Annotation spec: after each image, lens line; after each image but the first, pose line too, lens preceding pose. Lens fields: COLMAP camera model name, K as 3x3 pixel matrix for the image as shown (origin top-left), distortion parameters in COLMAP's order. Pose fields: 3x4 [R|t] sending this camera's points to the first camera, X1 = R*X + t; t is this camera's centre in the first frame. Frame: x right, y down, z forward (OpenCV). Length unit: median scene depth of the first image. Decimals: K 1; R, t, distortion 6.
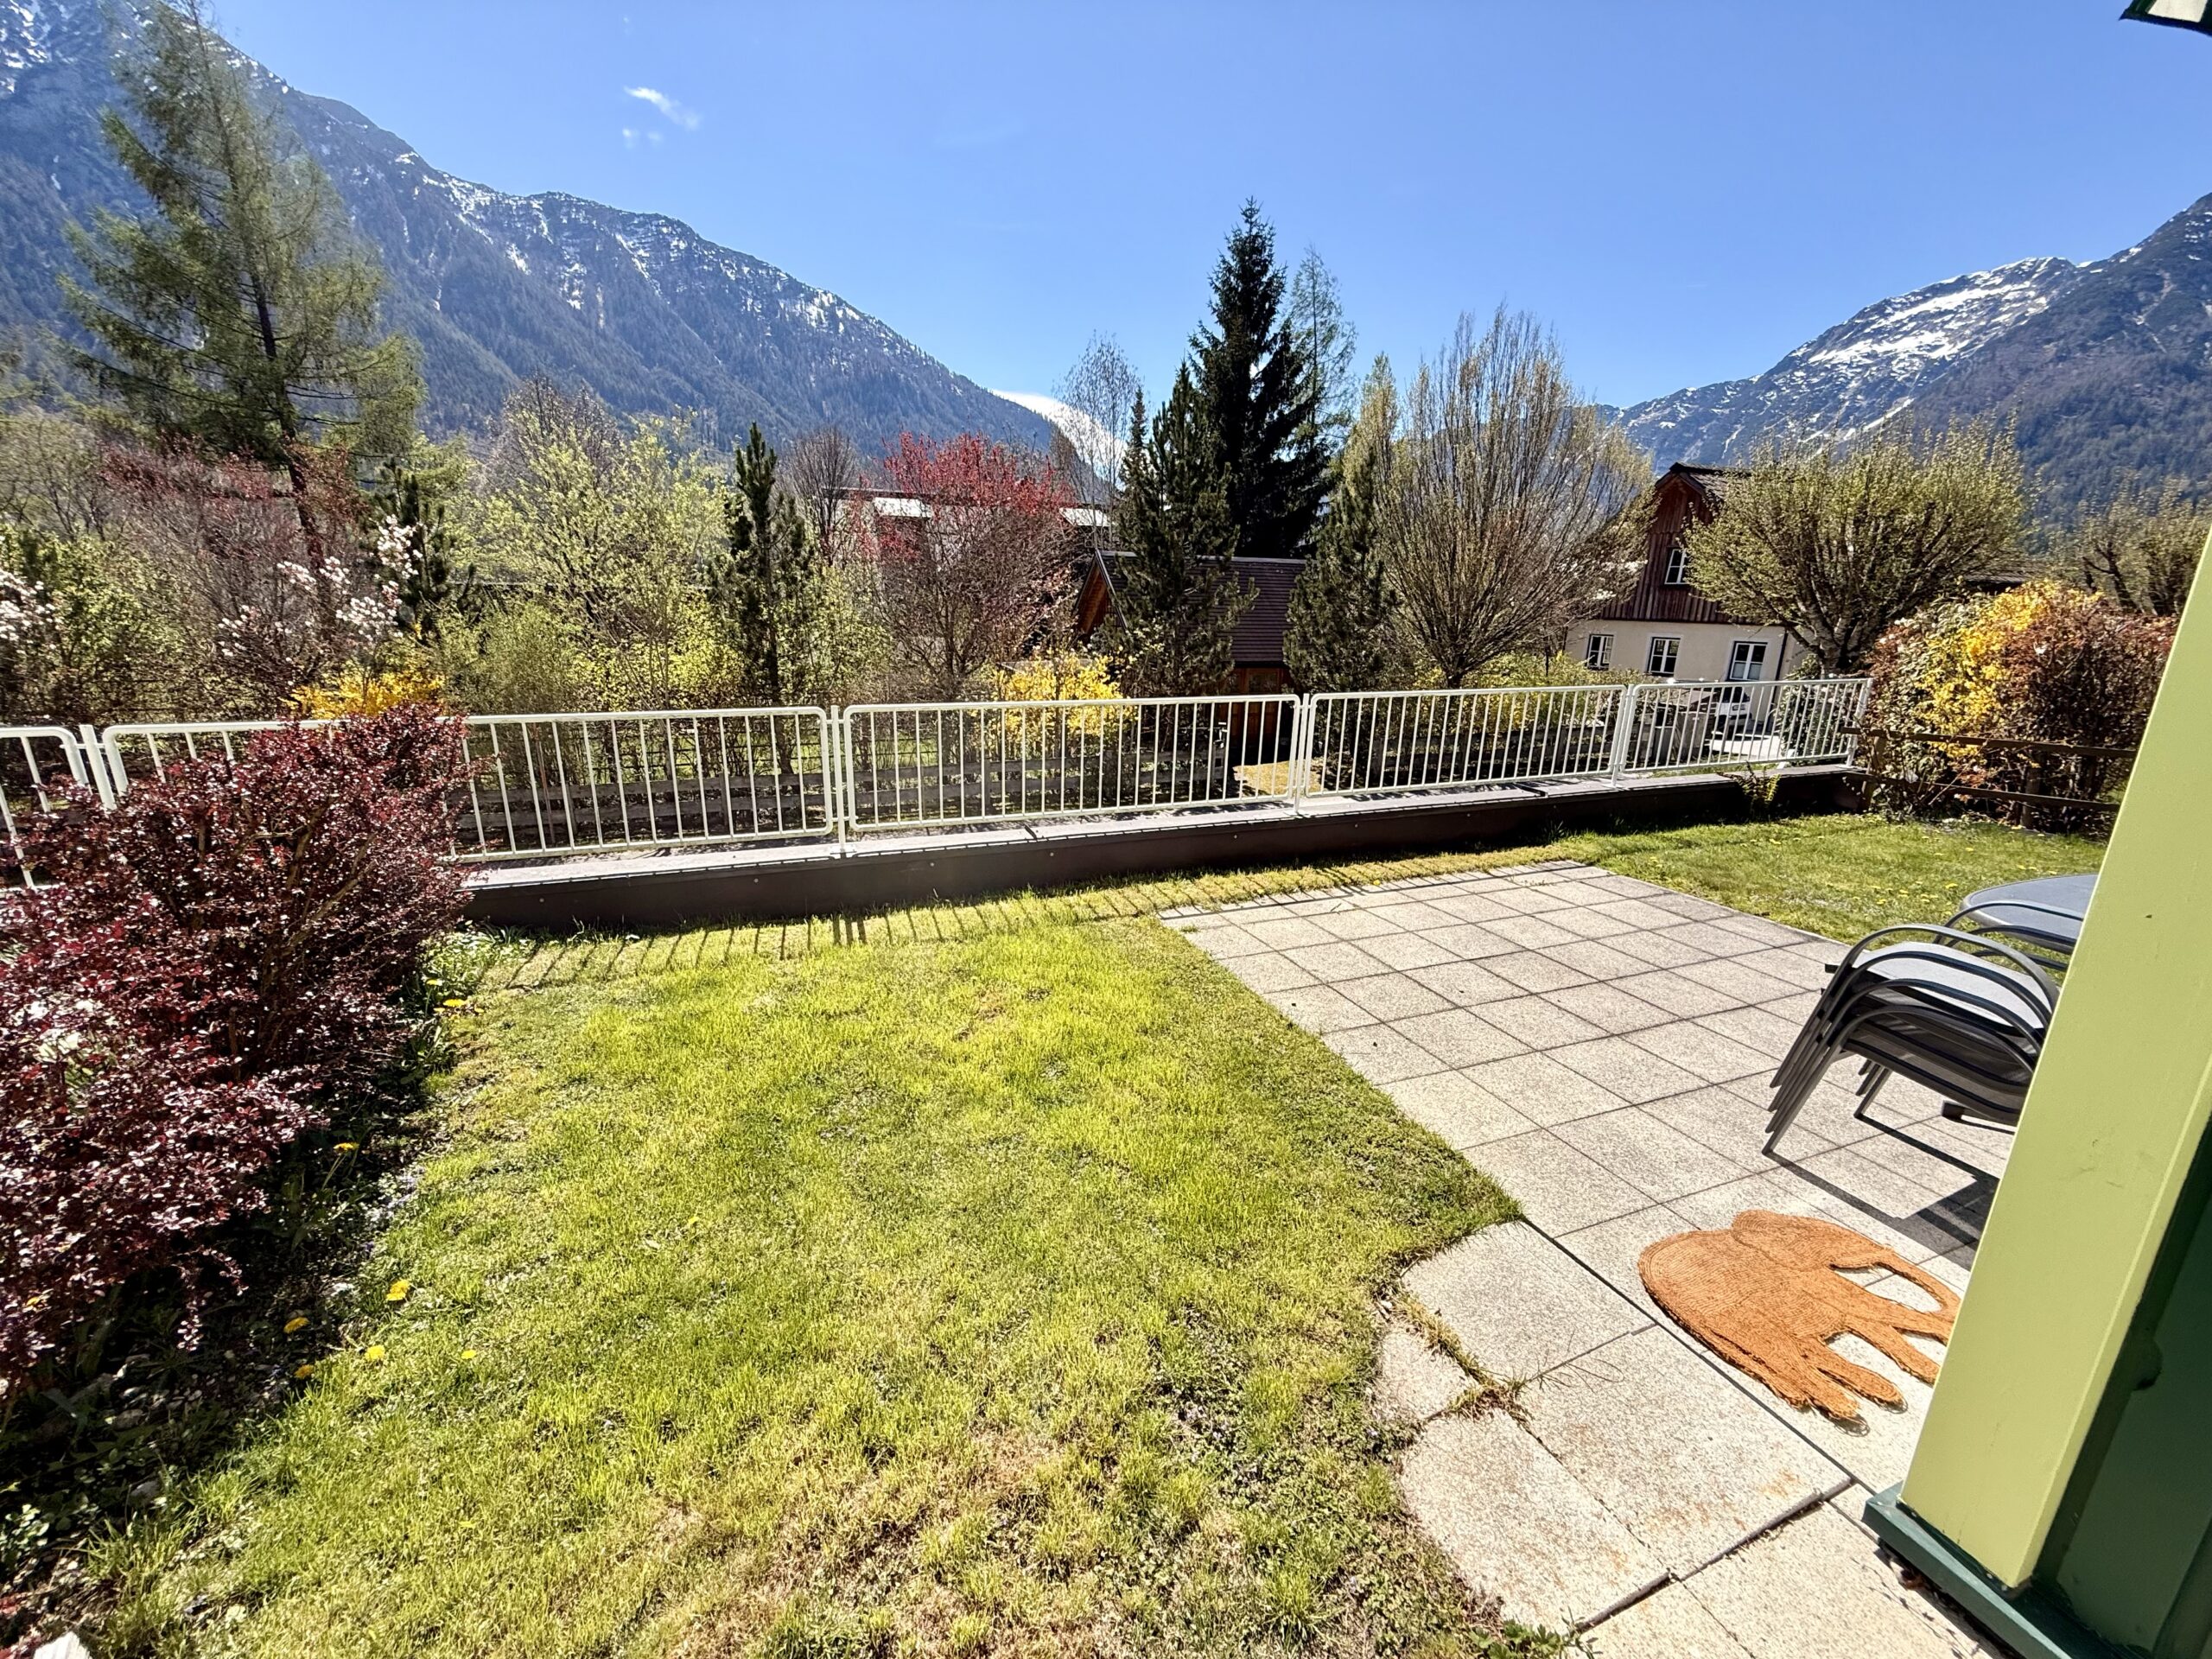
lens RADIAL K [[884.7, 0, 1106.0], [0, 884.7, 829.5], [0, 0, 1]] dist [-0.000353, 0.000313]
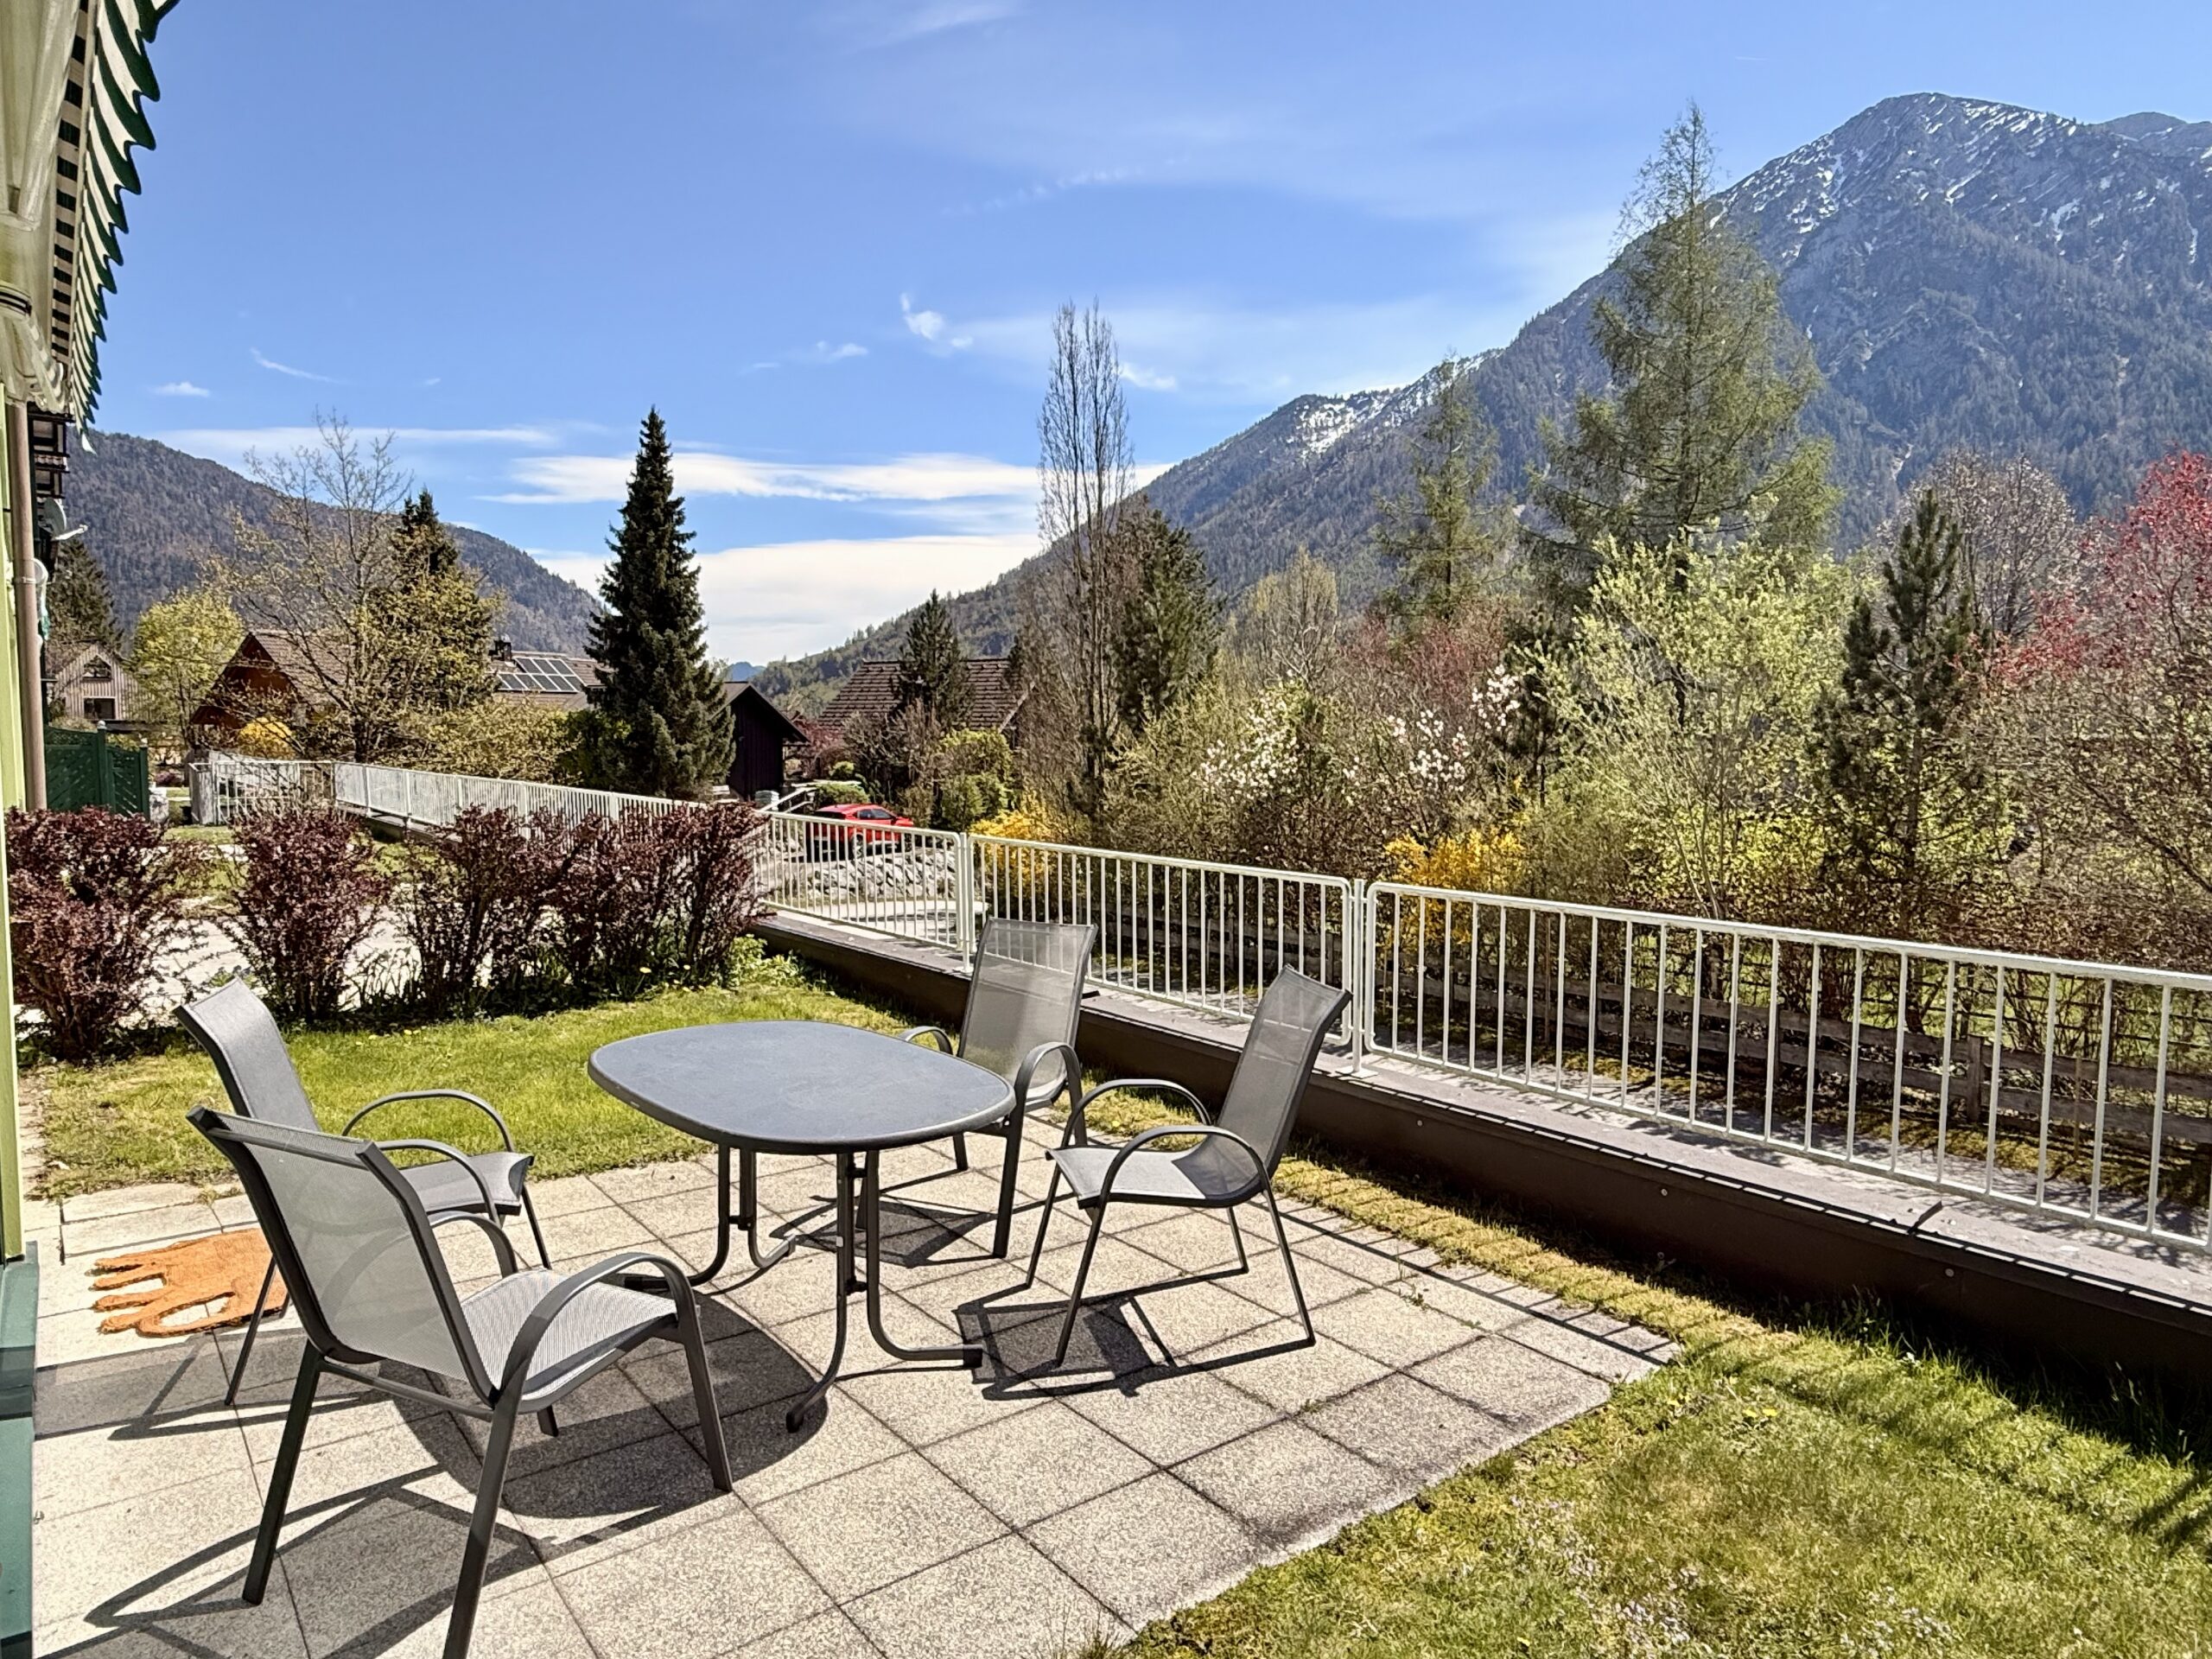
lens RADIAL K [[1347.9, 0, 1106.0], [0, 1347.9, 829.5], [0, 0, 1]] dist [0.001483, 0.001508]
pose [[0.290114, 0.052598, -0.955546, 0.765878], [-0.243658, 0.969642, -0.020603, -0.088214], [0.925454, 0.238803, 0.294123, 0.385229]]
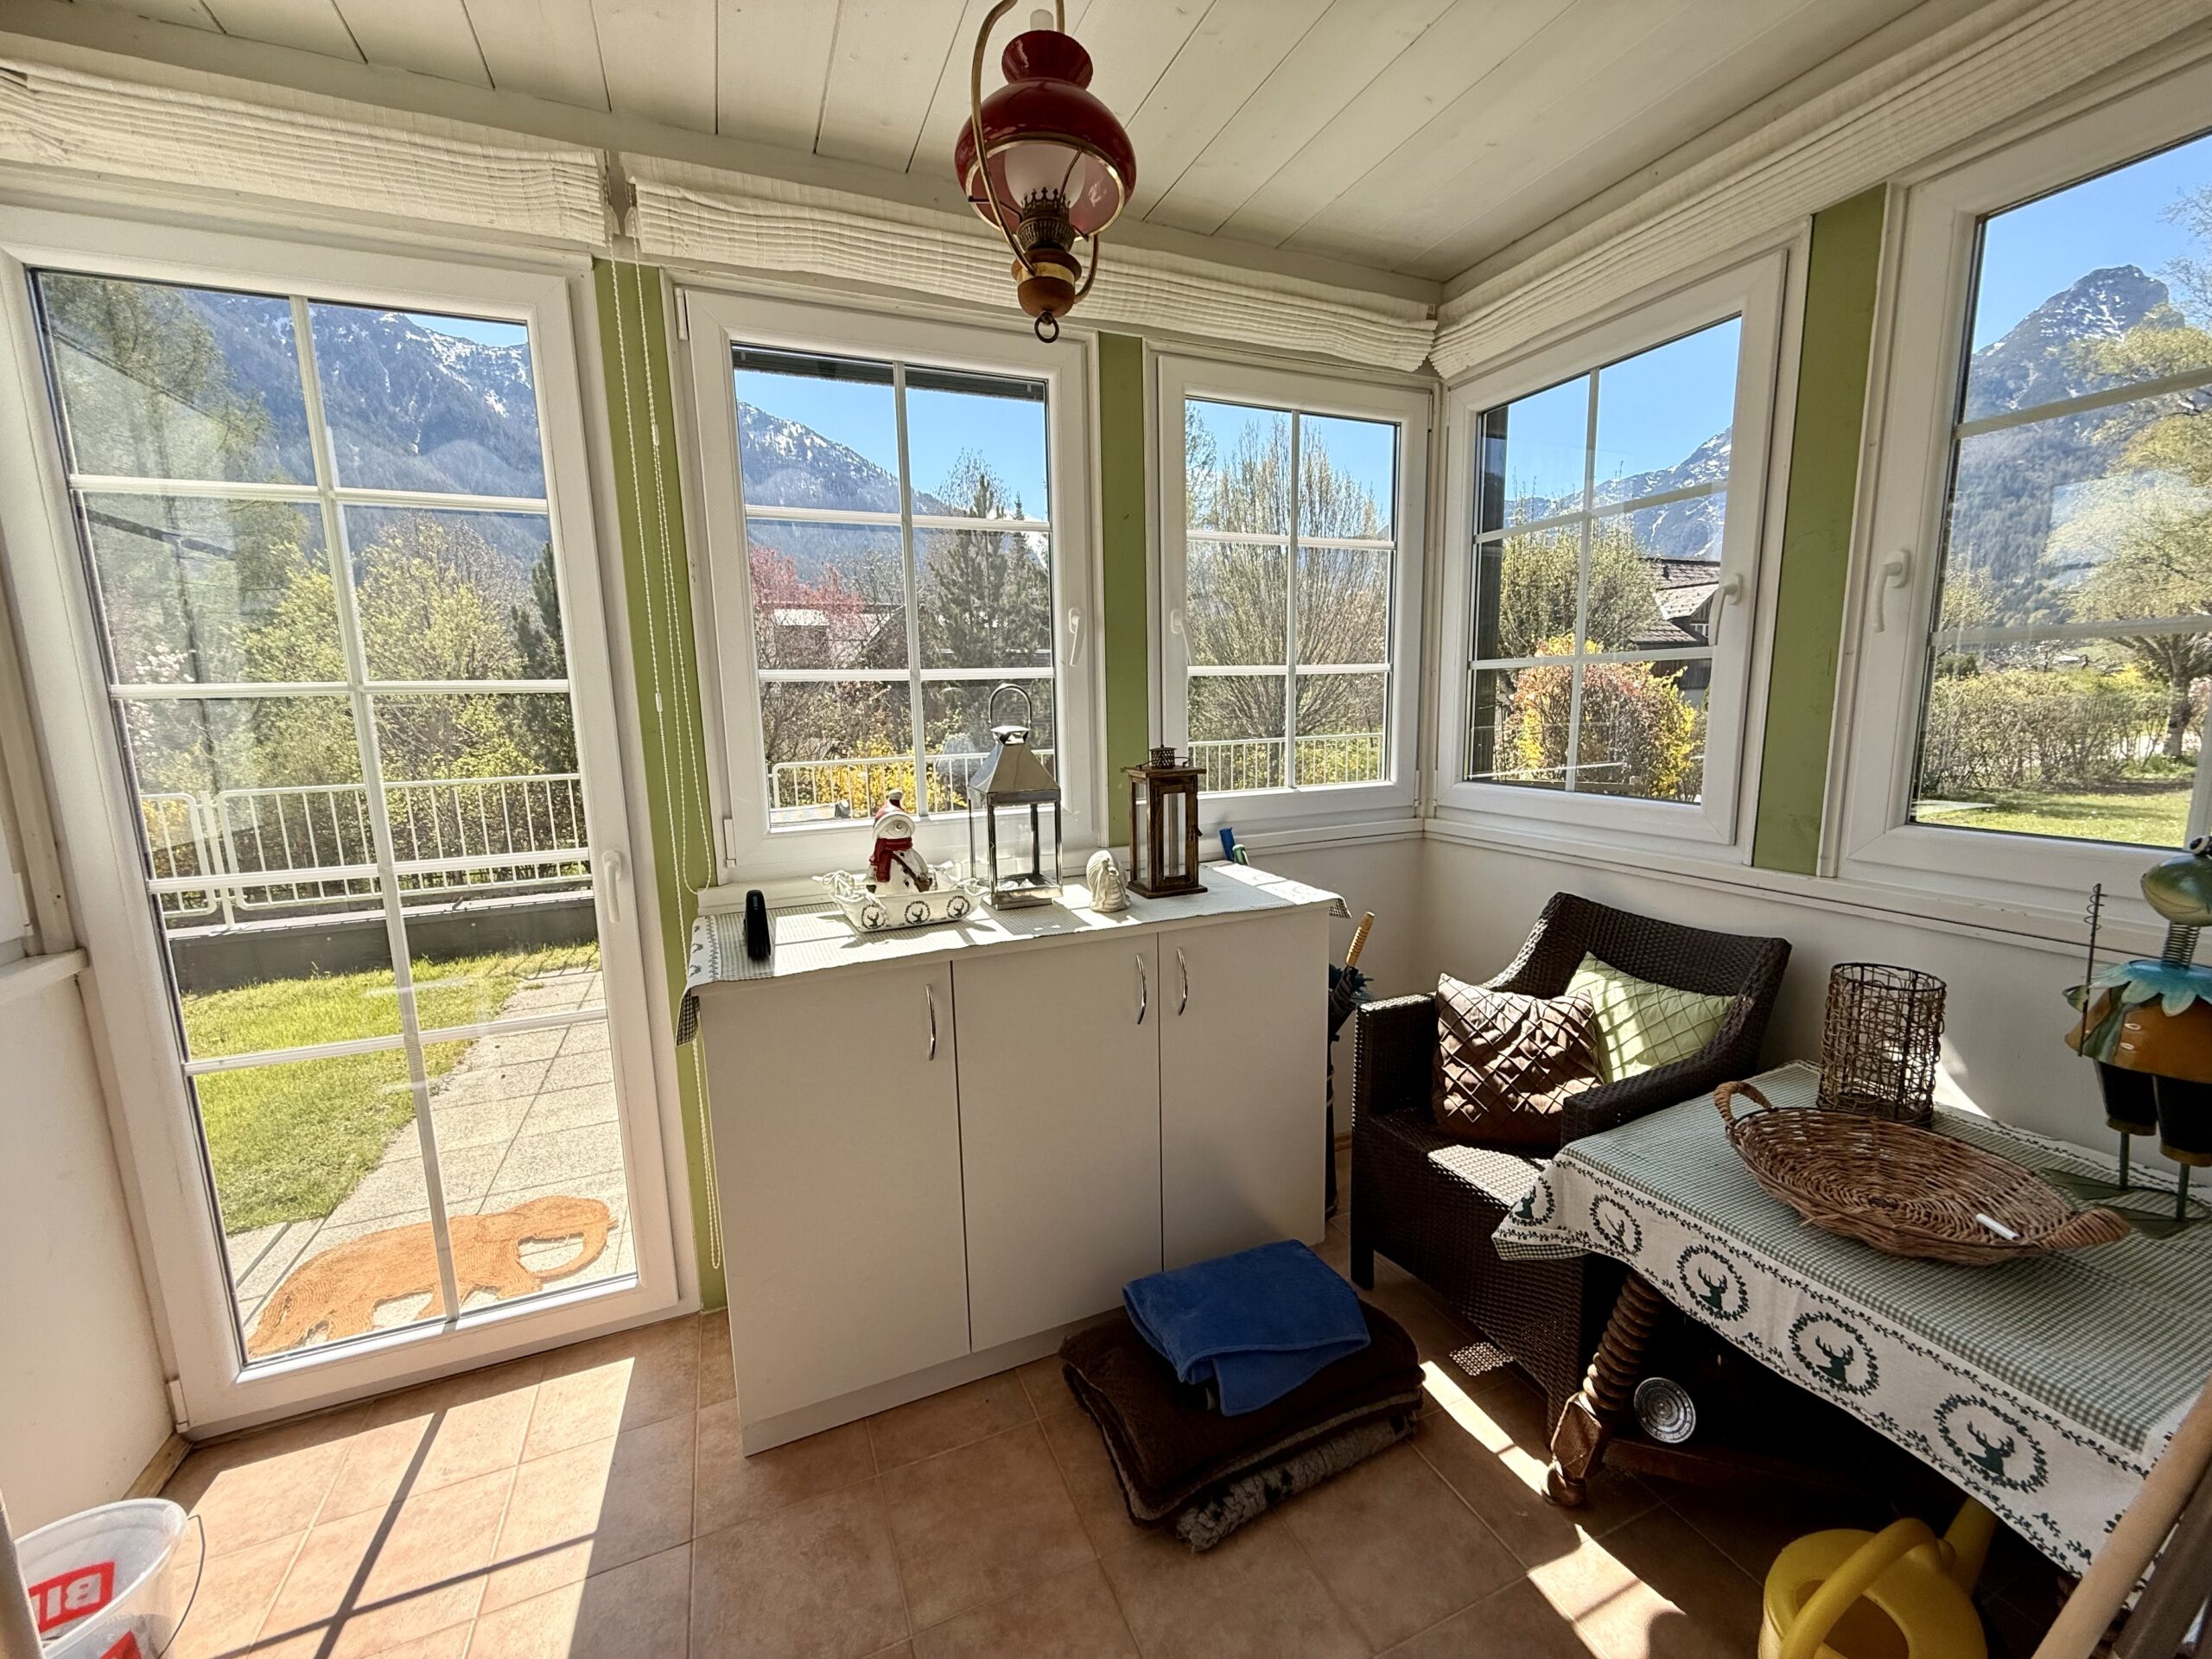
lens RADIAL K [[880.7, 0, 1106.6], [0, 880.7, 835.8], [0, 0, 1]] dist [-0.000351, -0.000355]
pose [[0.998447, -0.048620, 0.027215, 0.427942], [0.051049, 0.993961, -0.097139, 0.040844], [-0.022327, 0.098378, 0.994899, -0.036820]]
